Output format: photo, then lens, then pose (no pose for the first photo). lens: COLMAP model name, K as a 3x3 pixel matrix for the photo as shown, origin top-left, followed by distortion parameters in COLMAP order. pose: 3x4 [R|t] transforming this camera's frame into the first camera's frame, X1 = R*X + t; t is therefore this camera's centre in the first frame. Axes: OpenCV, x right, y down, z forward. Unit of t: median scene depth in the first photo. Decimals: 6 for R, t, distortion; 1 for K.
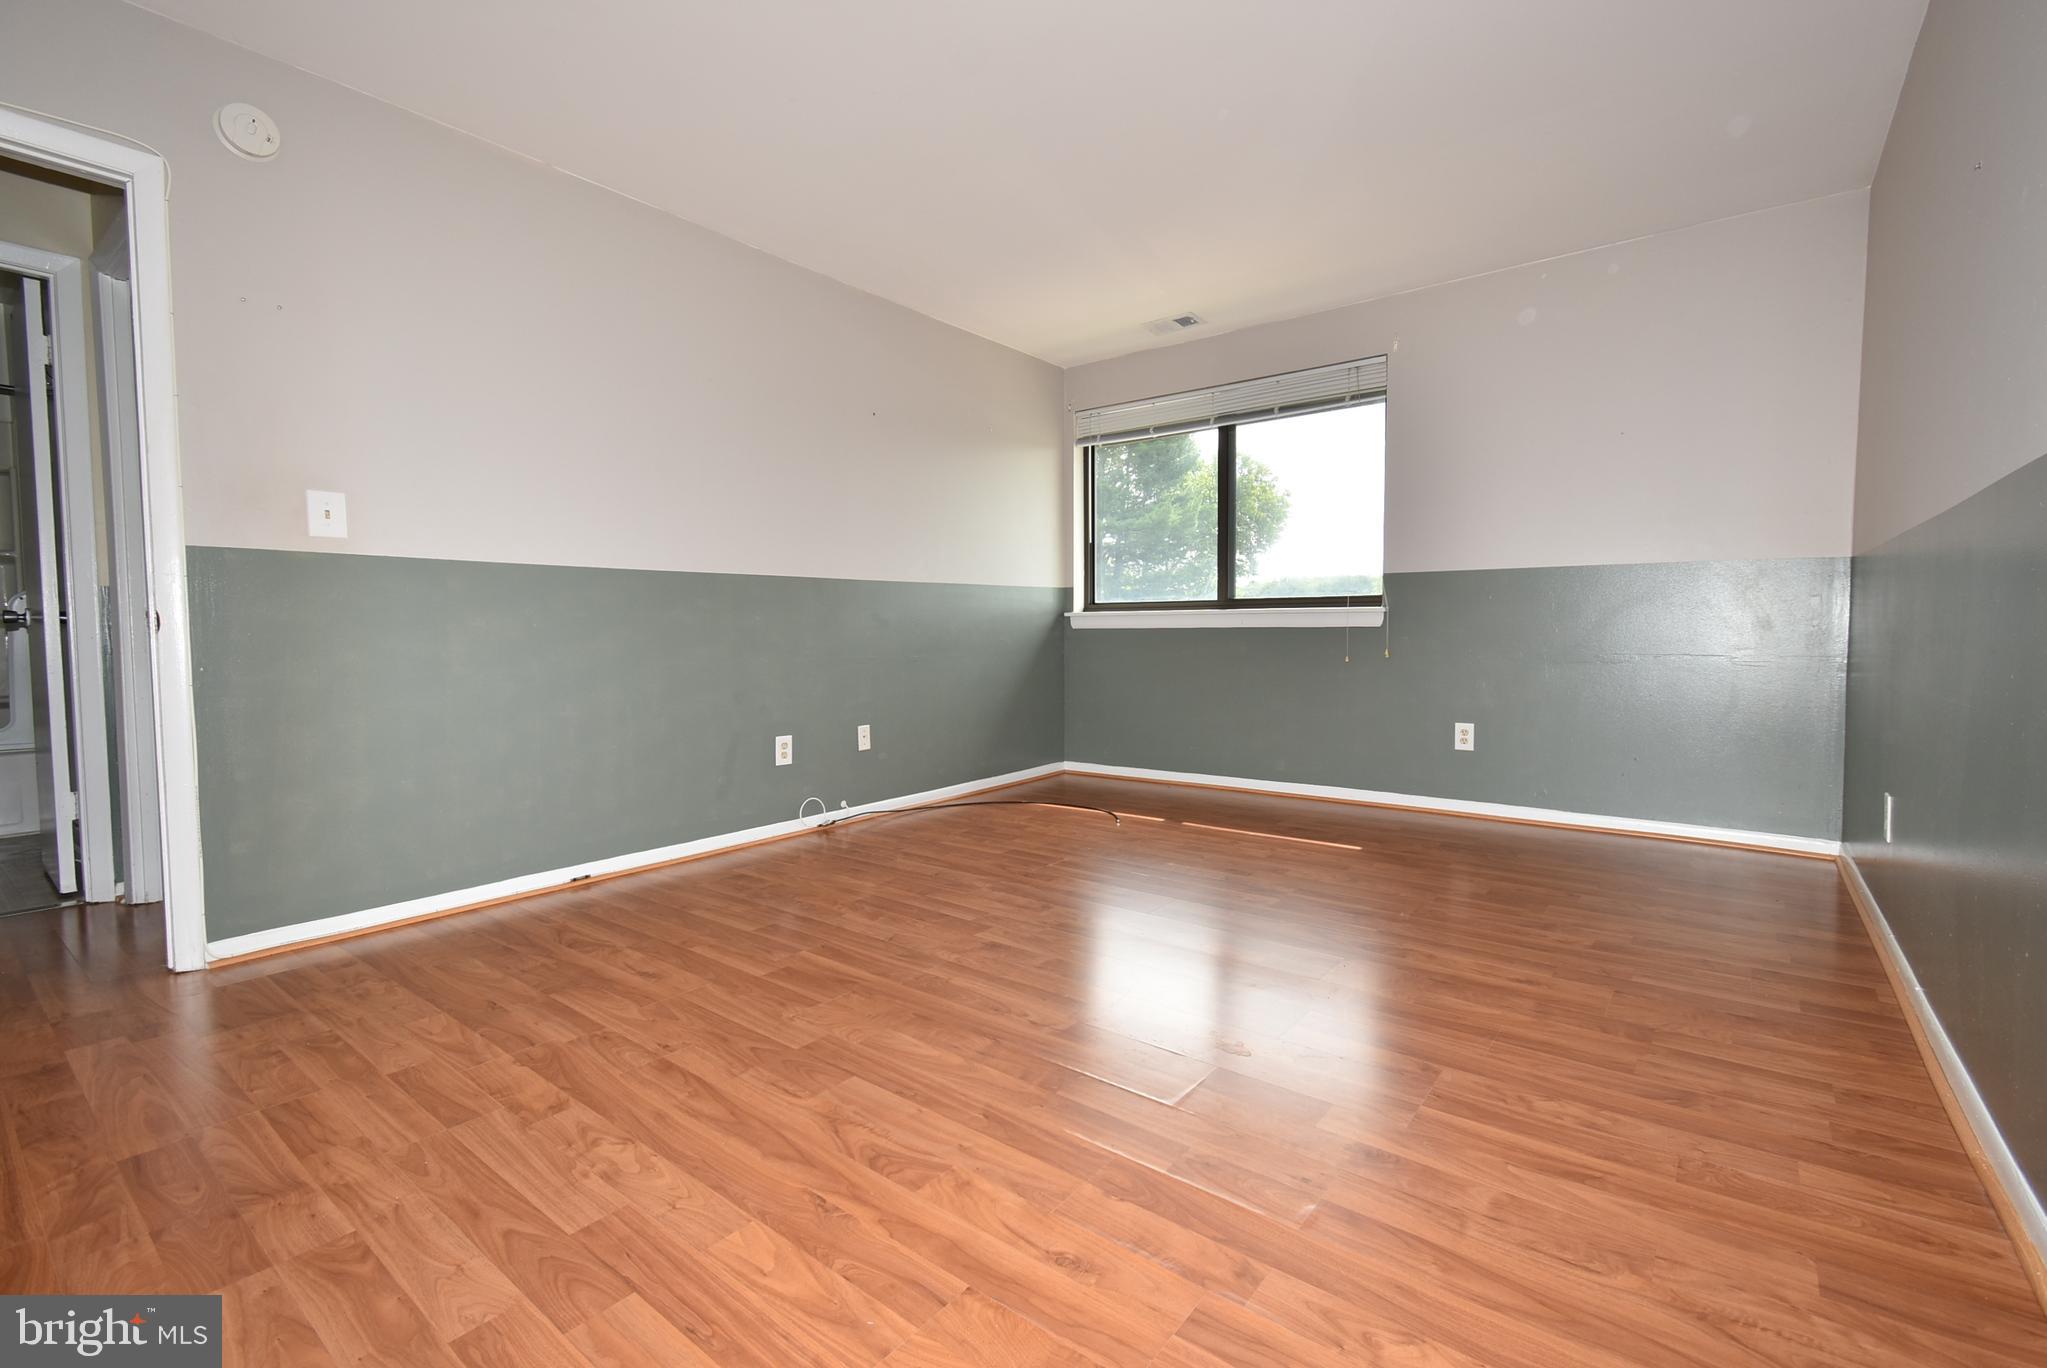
lens RADIAL K [[908.0, 0, 1034.1], [0, 908.0, 674.9], [0, 0, 1]] dist [0.008197, -0.005934]
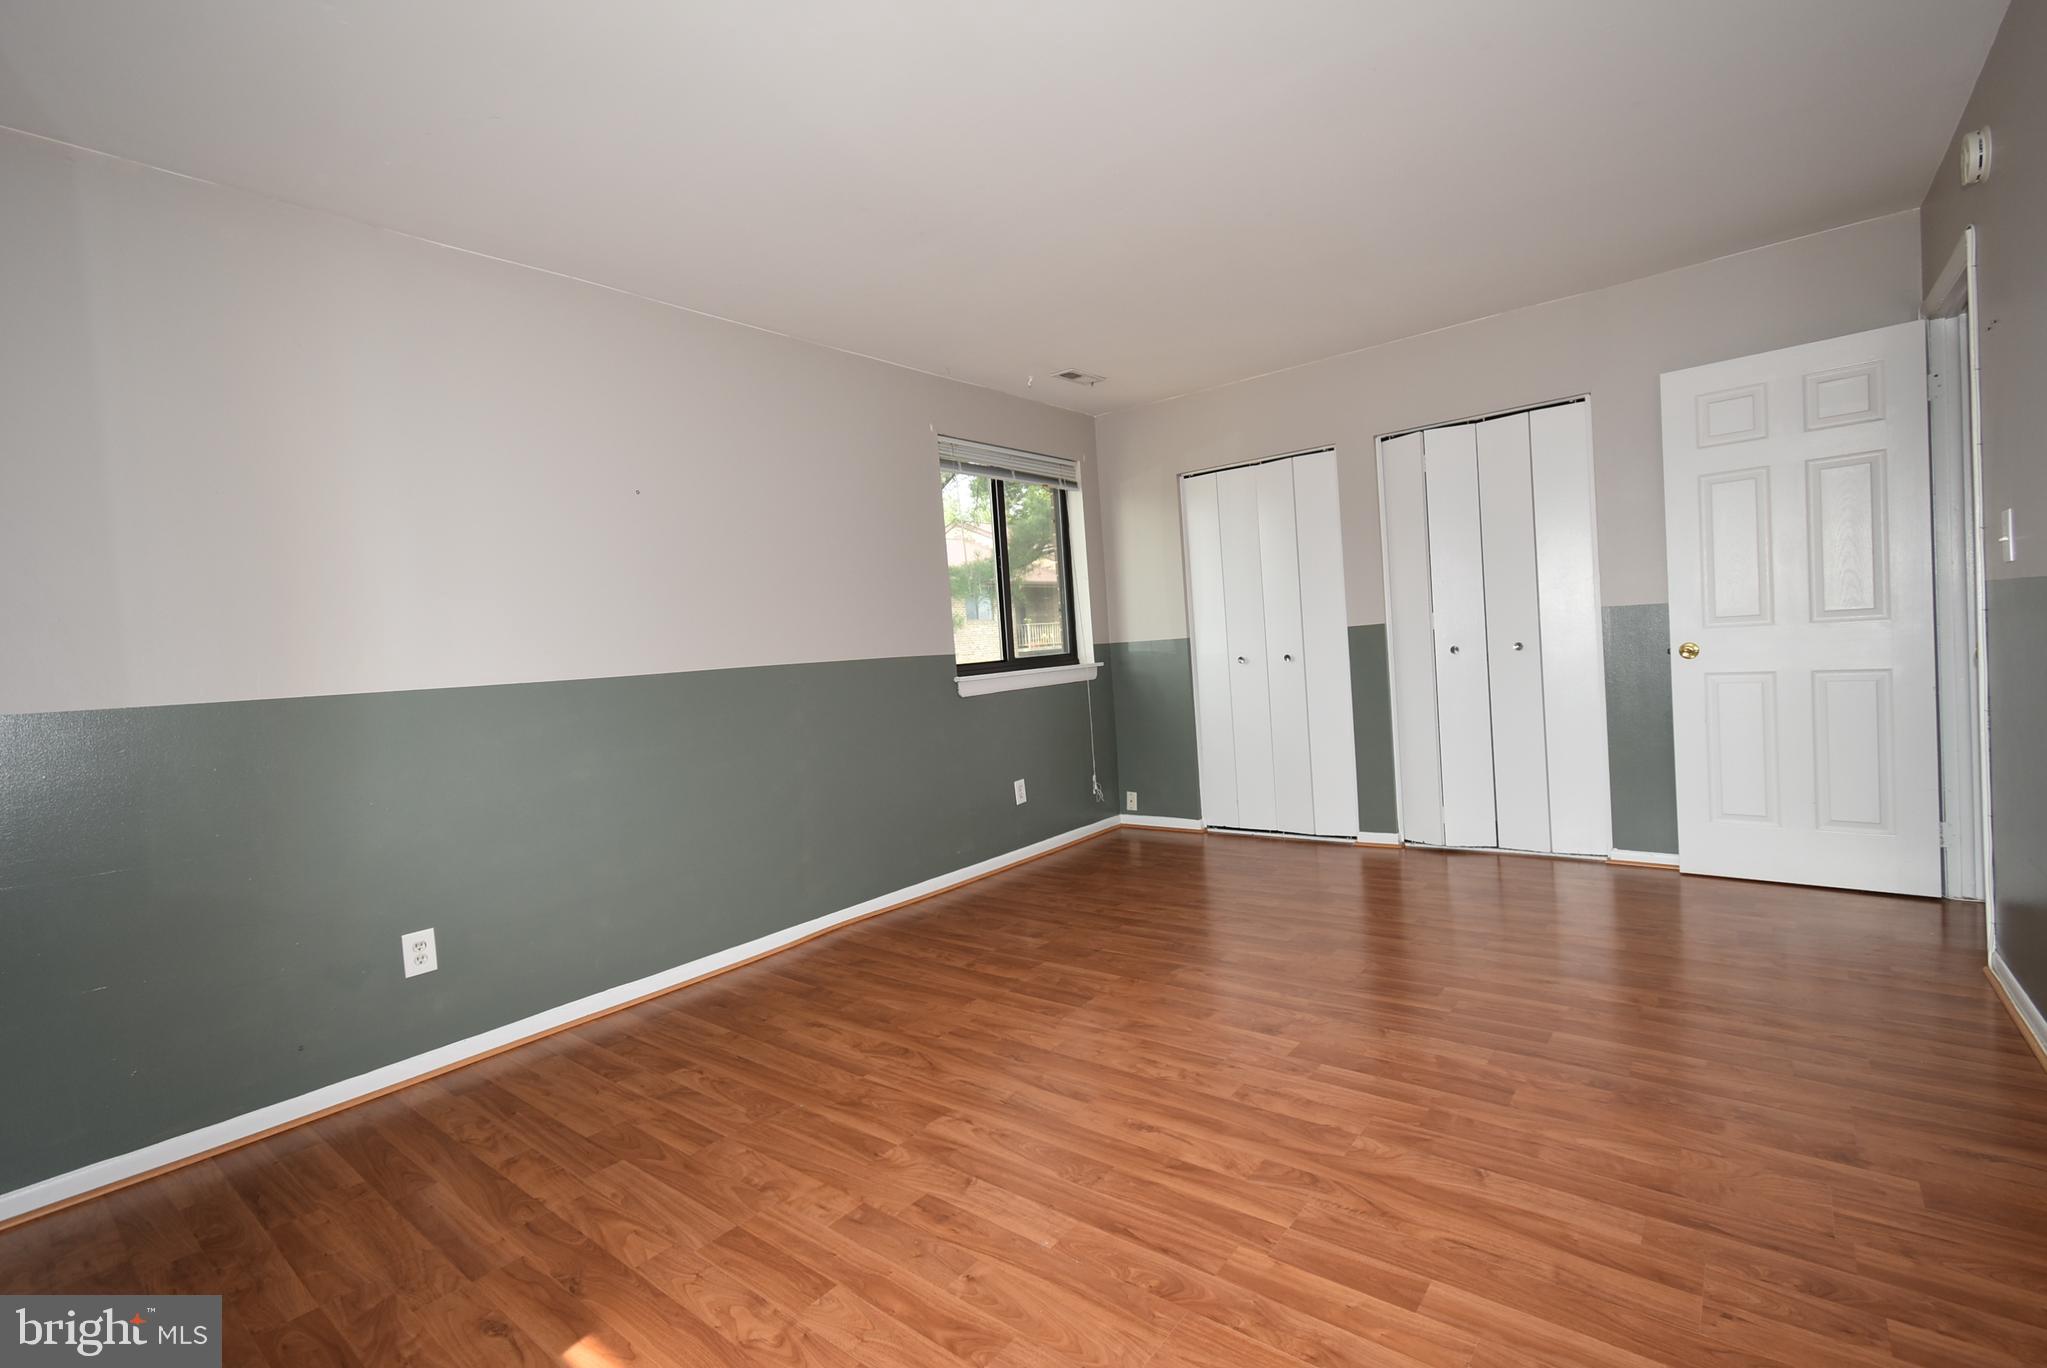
lens RADIAL K [[908.0, 0, 1034.1], [0, 908.0, 674.9], [0, 0, 1]] dist [0.008197, -0.005934]
pose [[-0.996893, 0.075852, 0.021226, 0.190015], [0.077158, 0.994591, 0.069540, -0.212022], [-0.015837, 0.070962, -0.997353, 2.306252]]
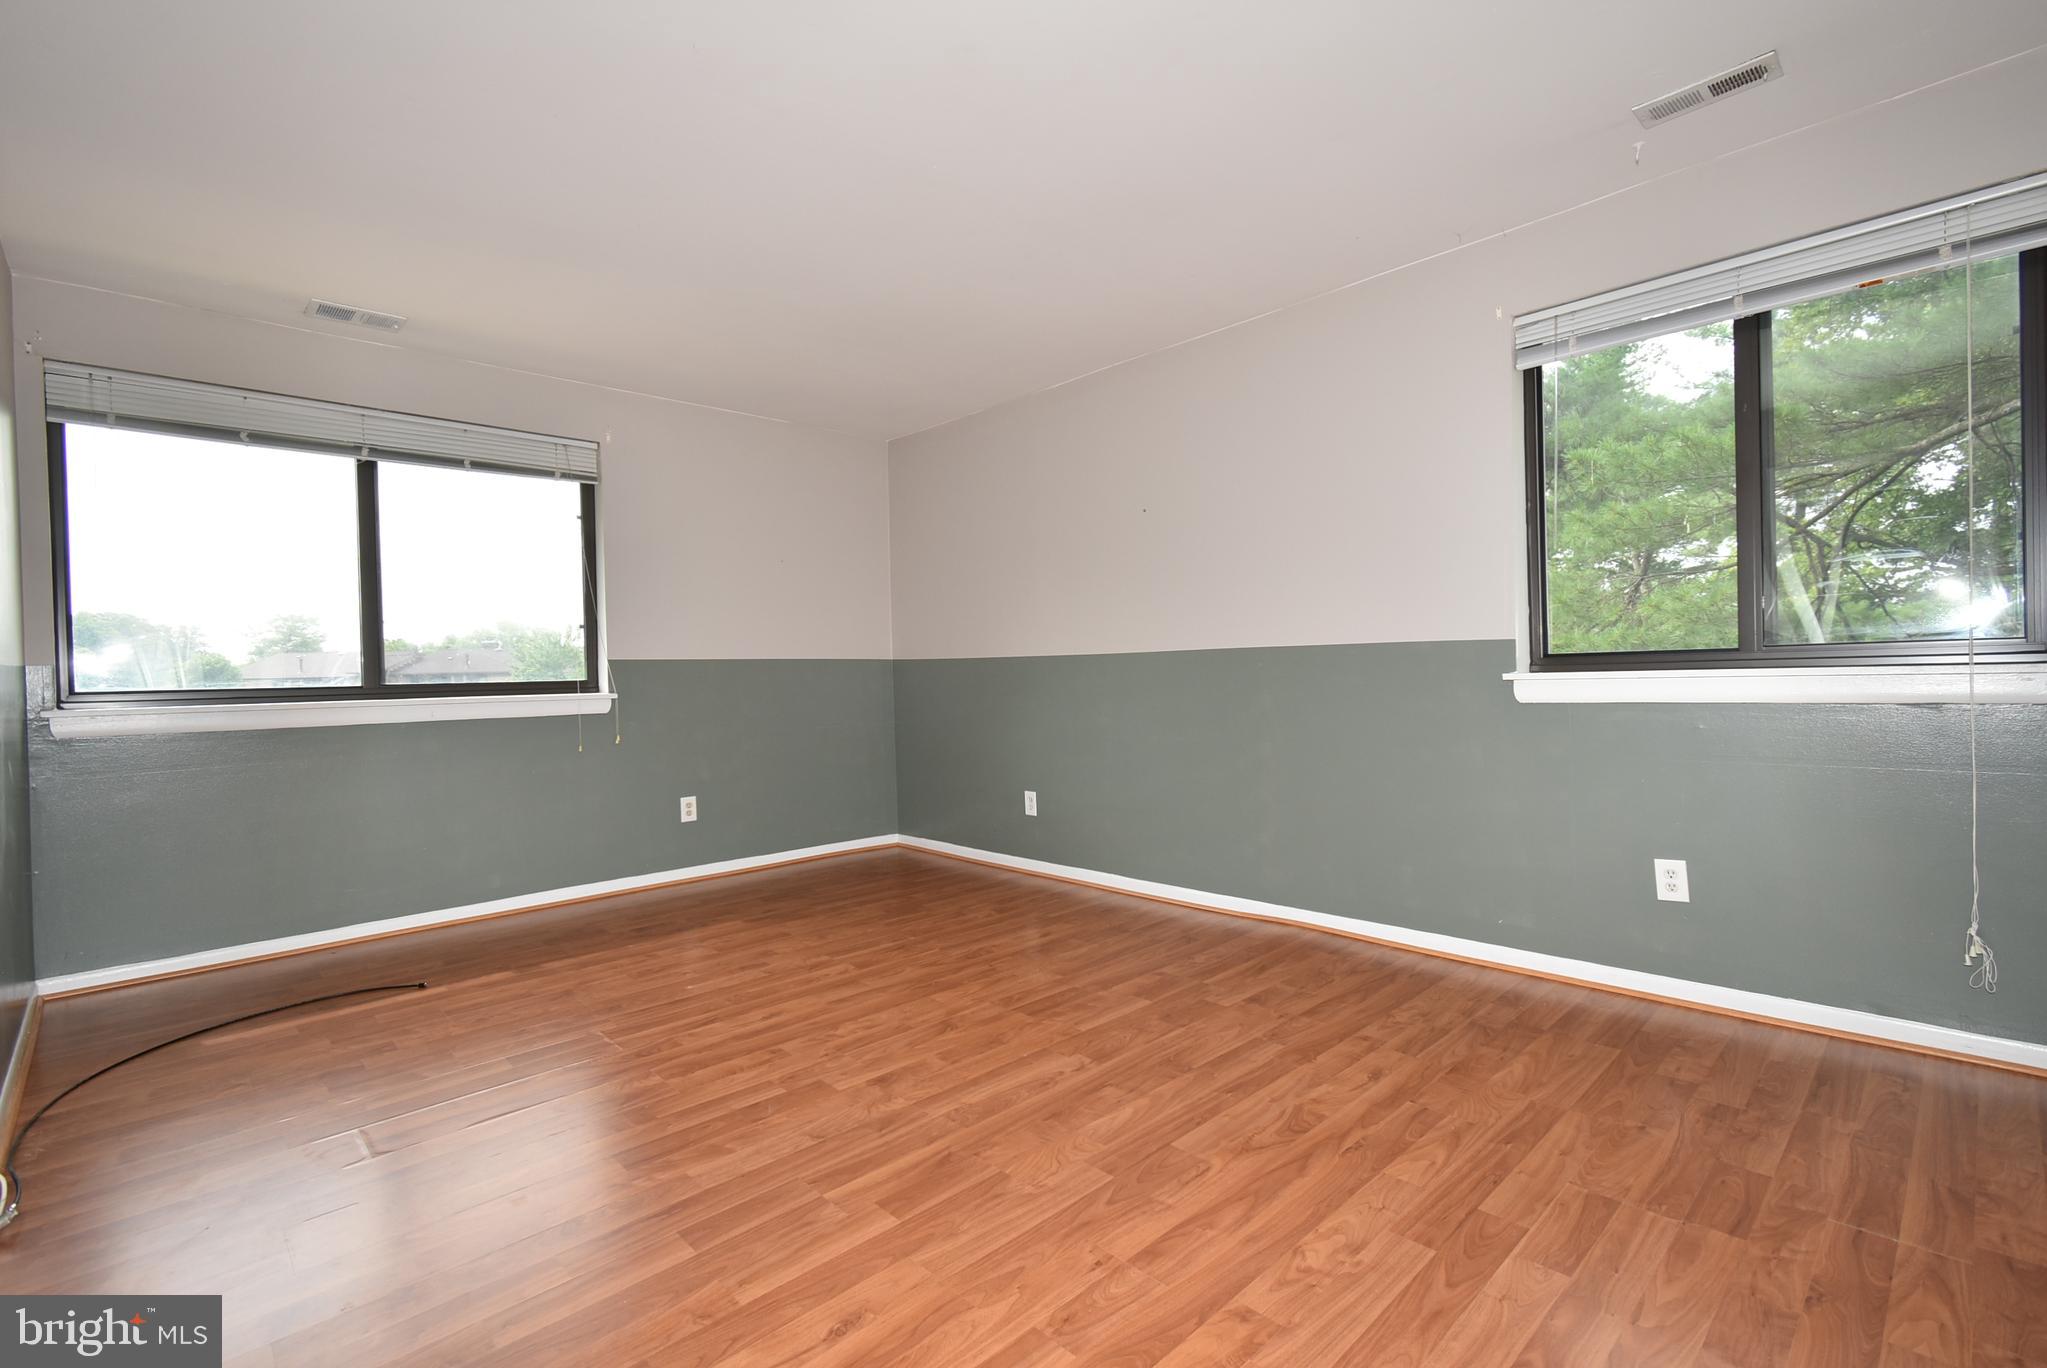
lens RADIAL K [[908.0, 0, 1034.1], [0, 908.0, 674.9], [0, 0, 1]] dist [0.008197, -0.005934]
pose [[0.139511, -0.001871, 0.990219, -1.100122], [0.066410, 0.997764, -0.007471, -0.115257], [-0.987991, 0.066803, 0.139323, 0.802185]]
